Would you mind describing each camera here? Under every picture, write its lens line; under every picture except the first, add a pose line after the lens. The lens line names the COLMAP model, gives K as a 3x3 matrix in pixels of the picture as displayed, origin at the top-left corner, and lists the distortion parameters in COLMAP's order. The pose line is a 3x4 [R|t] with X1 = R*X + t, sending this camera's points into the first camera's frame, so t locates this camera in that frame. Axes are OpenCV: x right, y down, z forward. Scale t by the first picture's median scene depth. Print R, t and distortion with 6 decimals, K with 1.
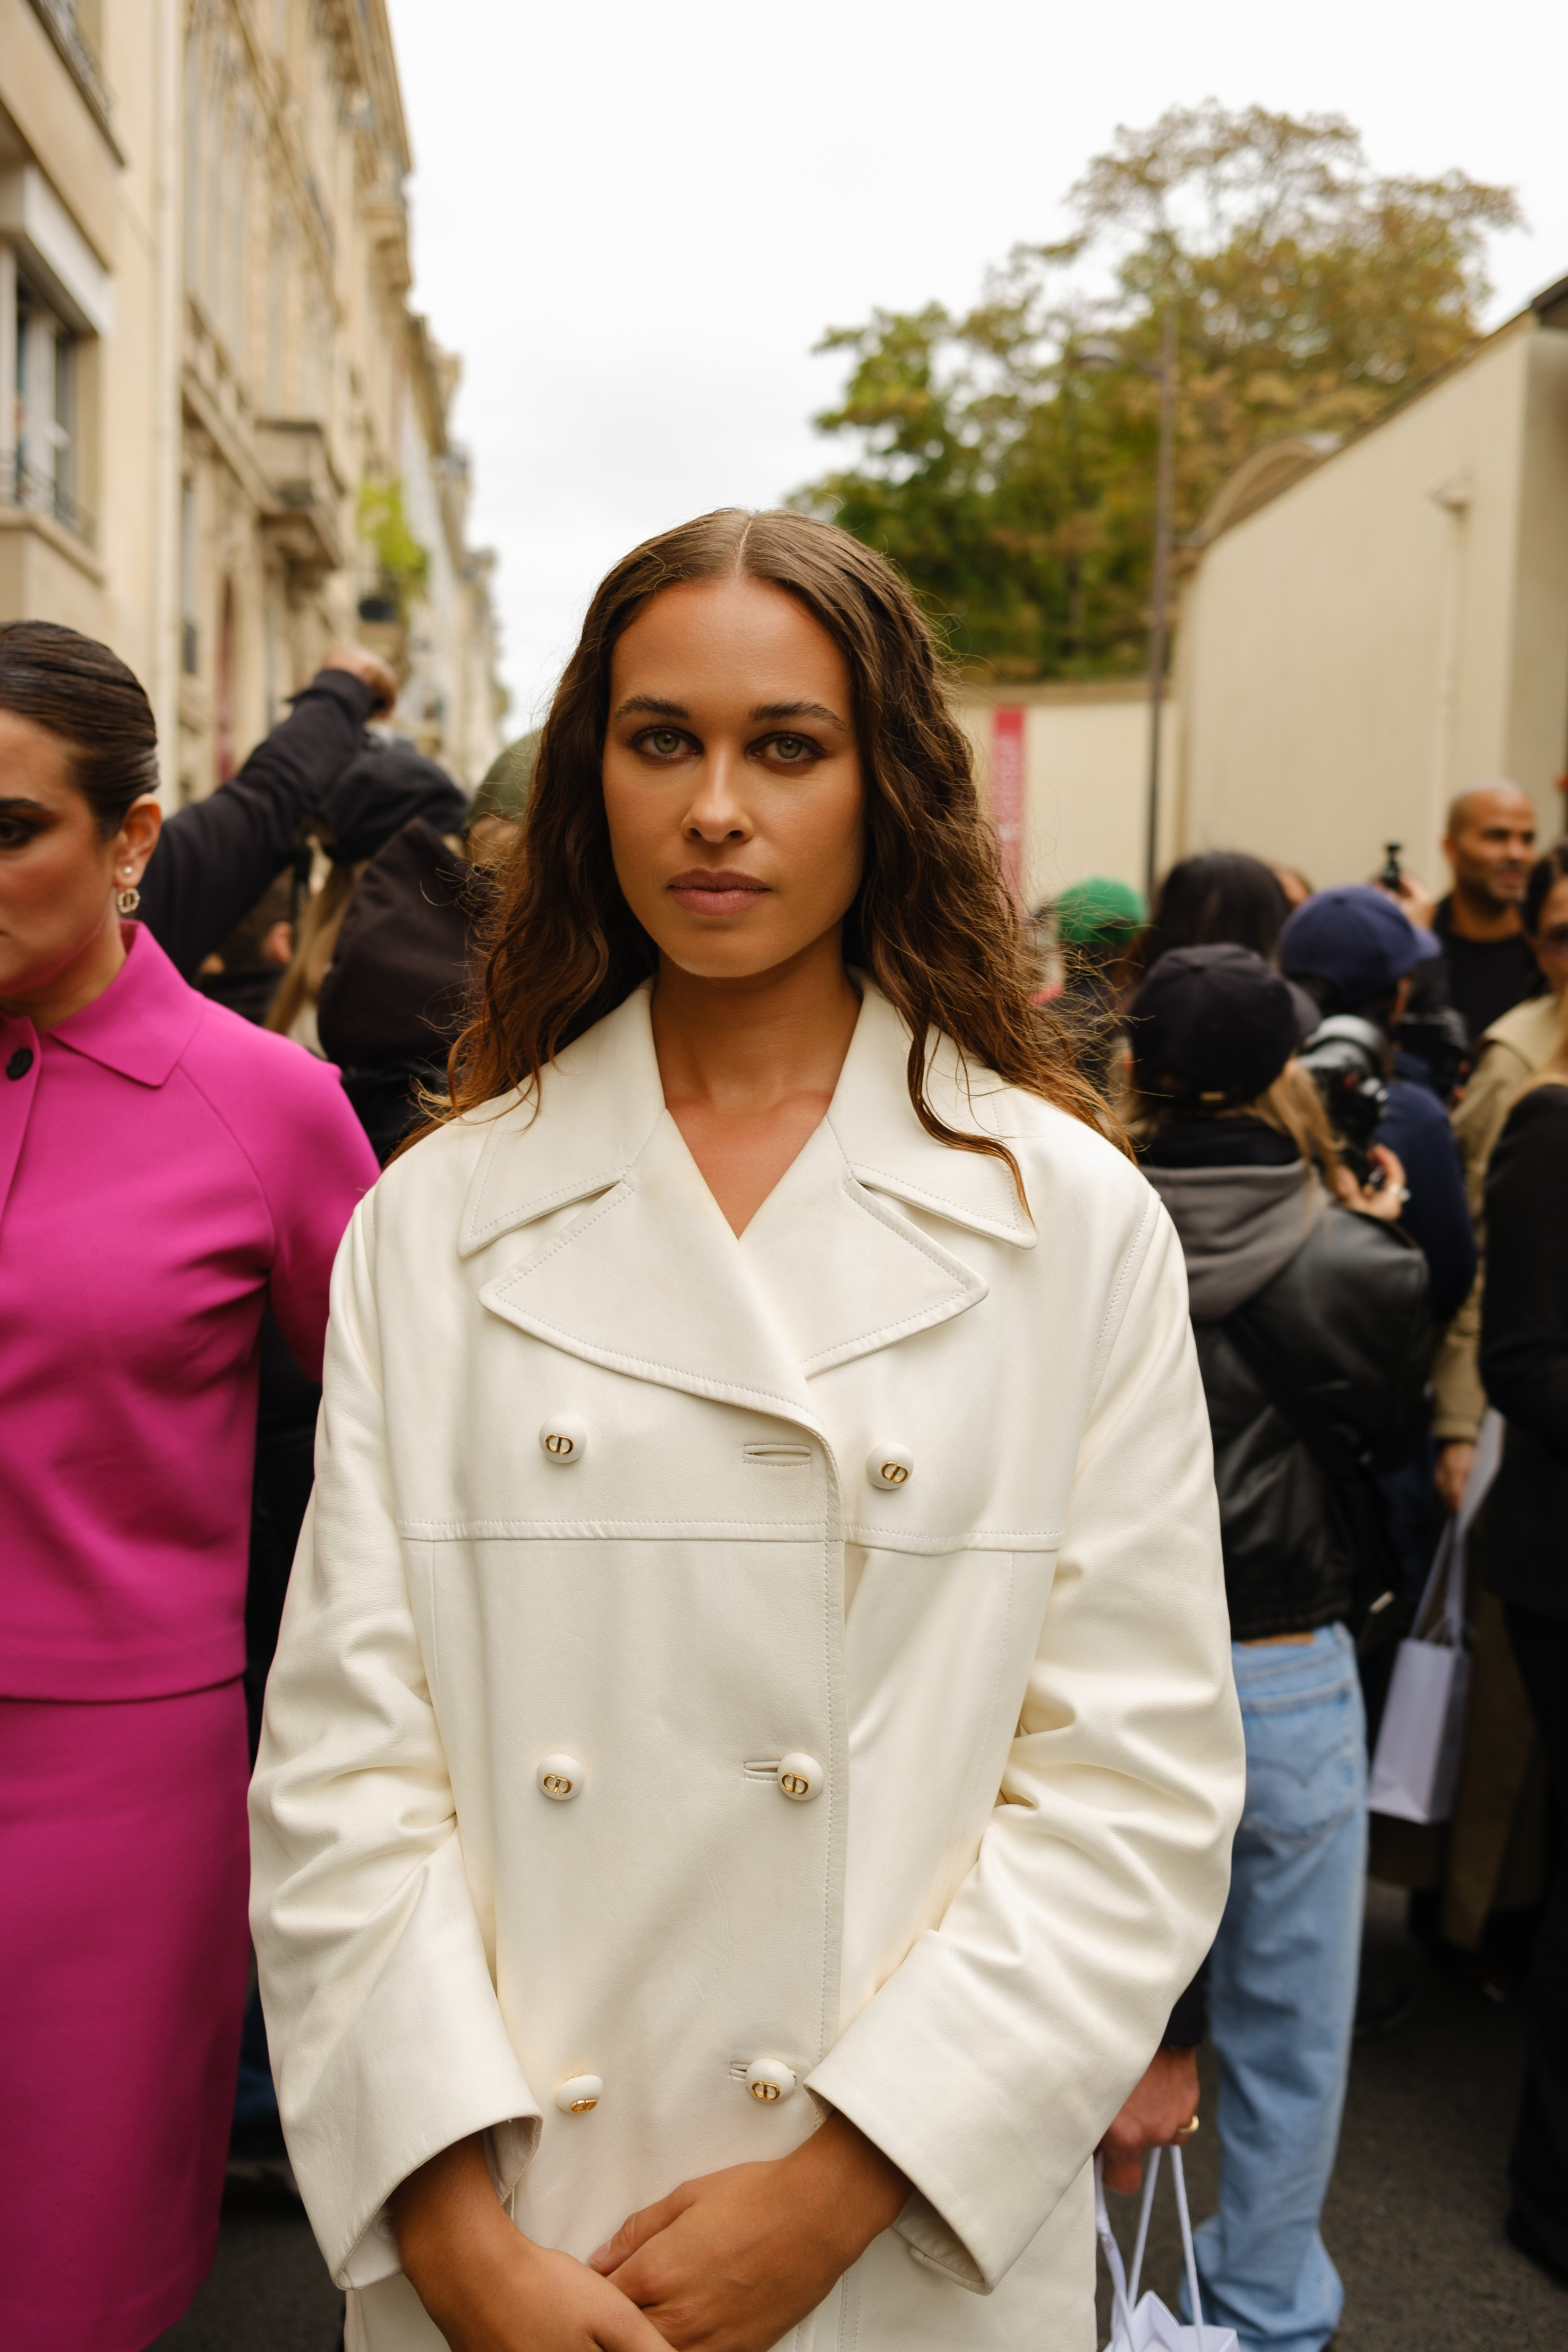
lens RADIAL K [[2402.8, 0, 784.0], [0, 2402.8, 1176.0], [0, 0, 1]] dist [-0.005486, 0.005232]
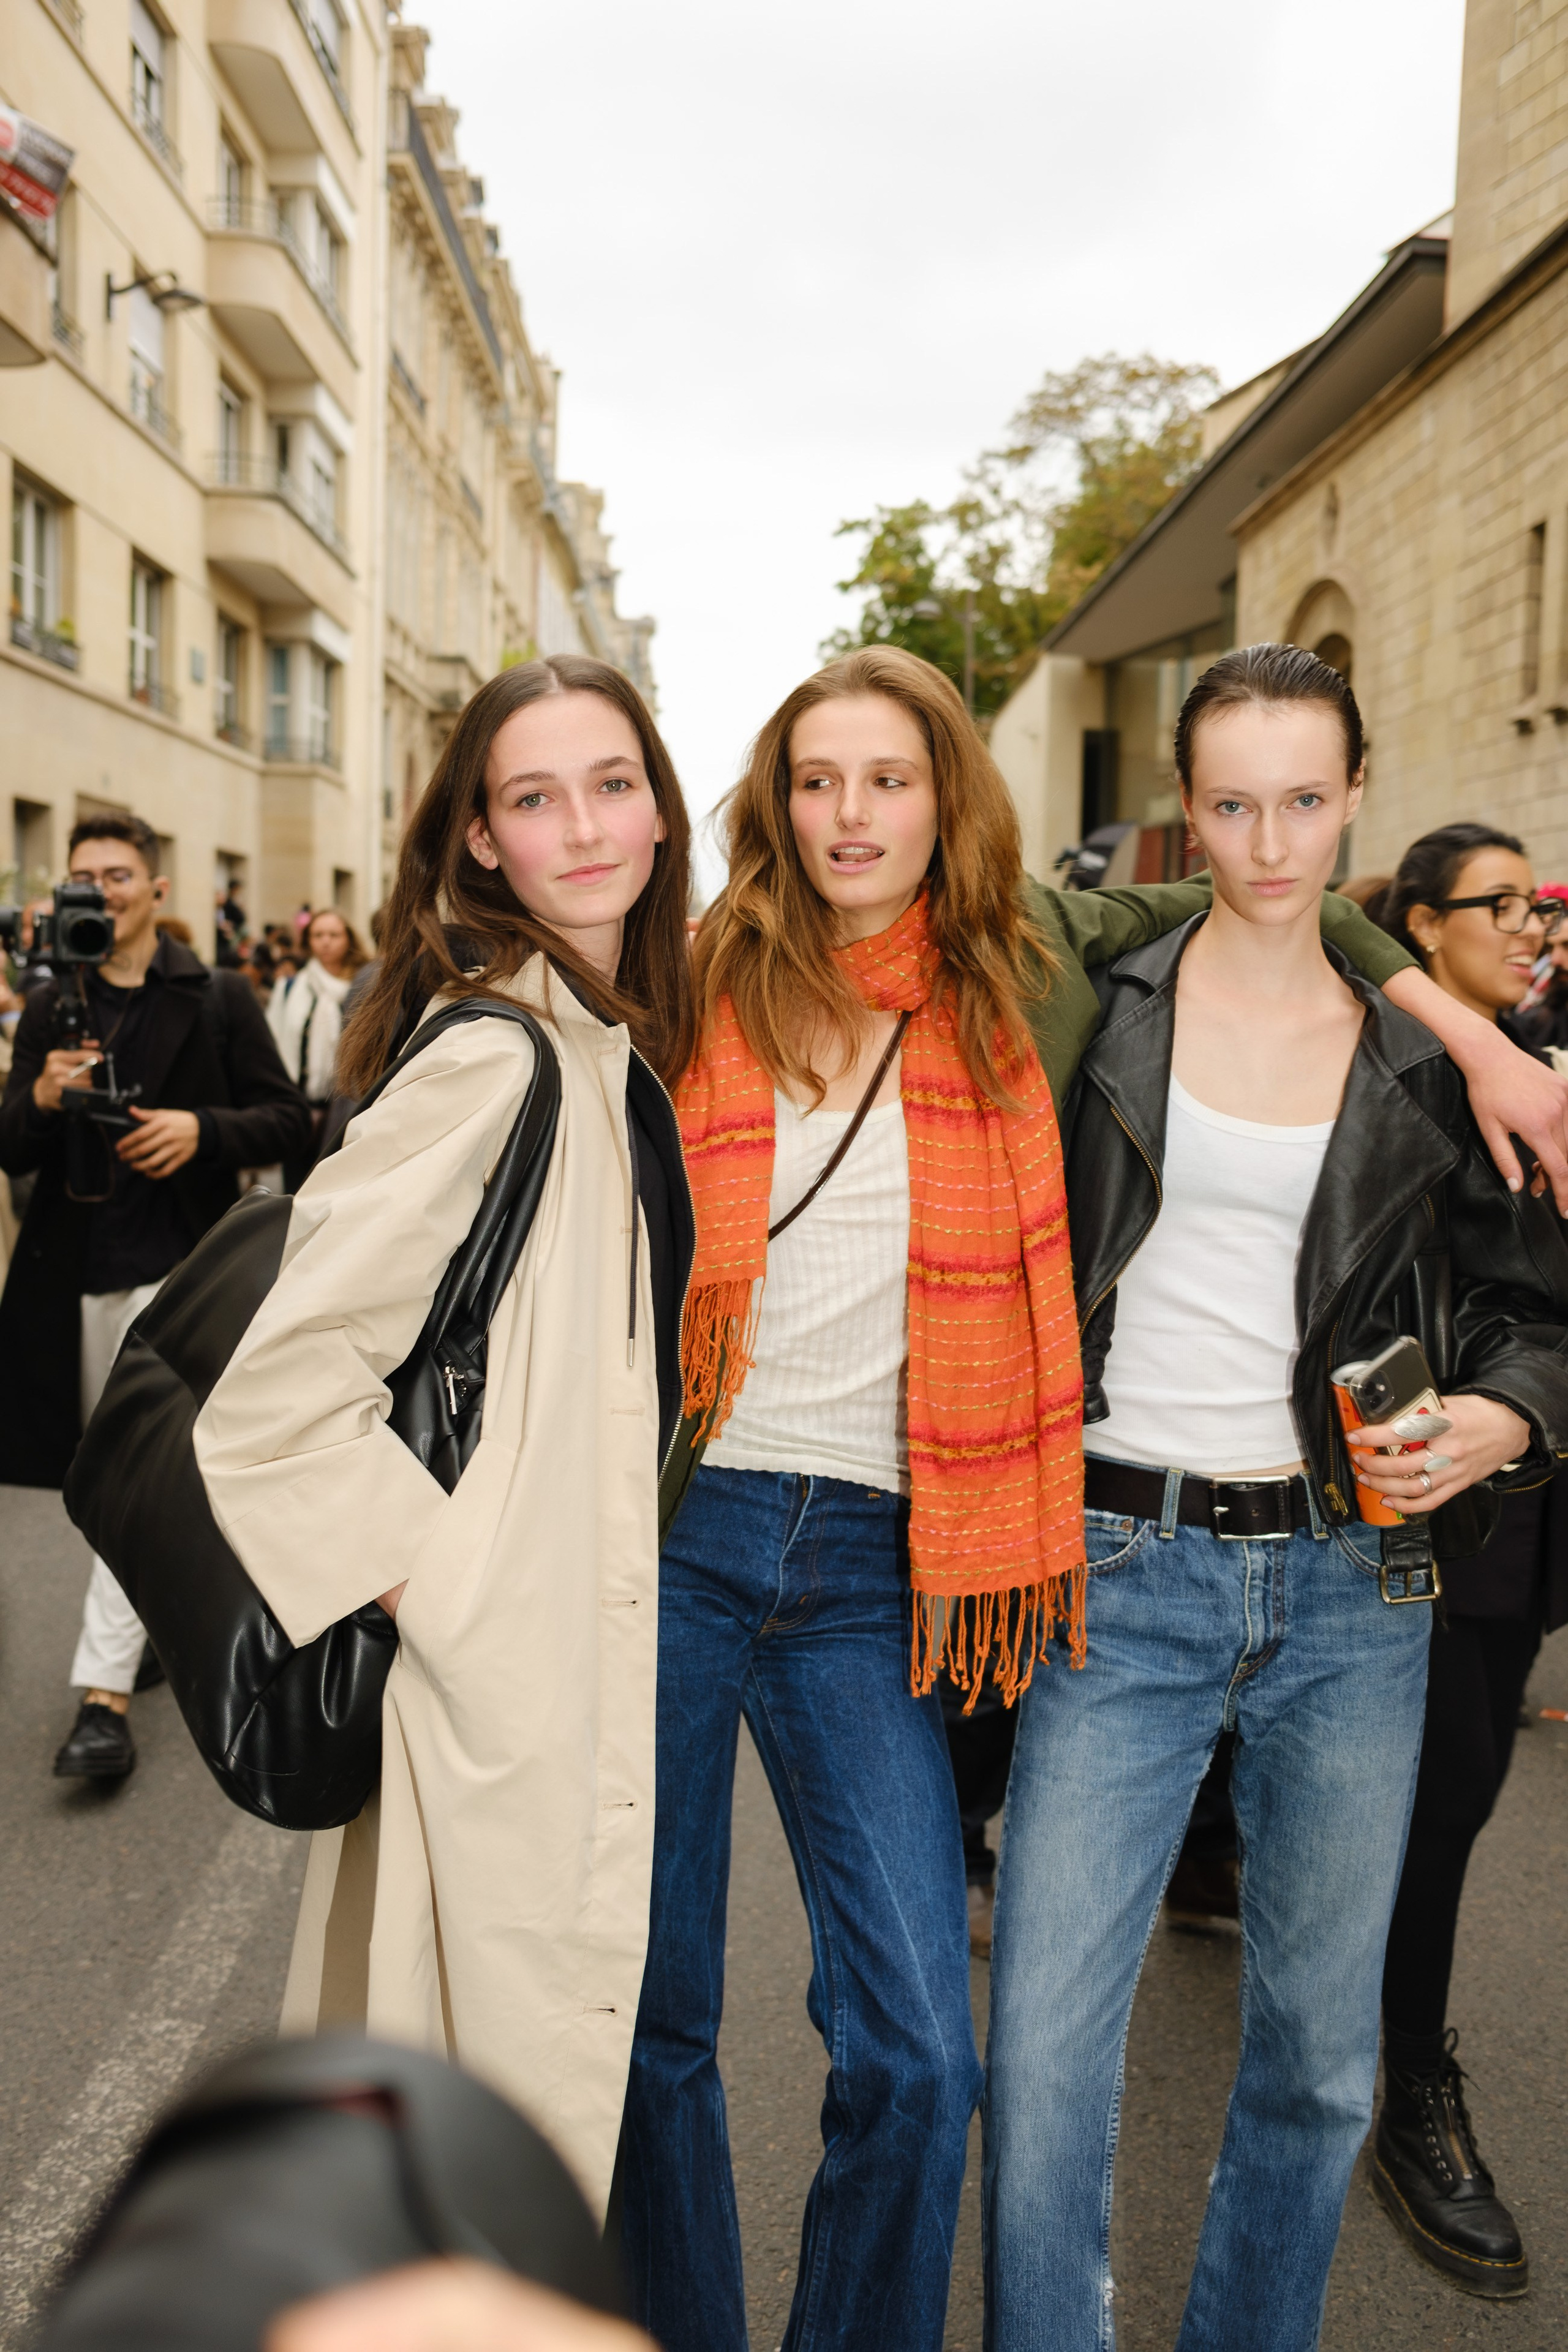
lens RADIAL K [[2402.8, 0, 784.0], [0, 2402.8, 1176.0], [0, 0, 1]] dist [-0.005486, 0.005232]
pose [[0.996699, -0.001196, -0.081178, 0.110436], [0.000299, 0.999939, -0.011064, 0.047848], [0.081186, 0.011003, 0.996638, -0.437335]]
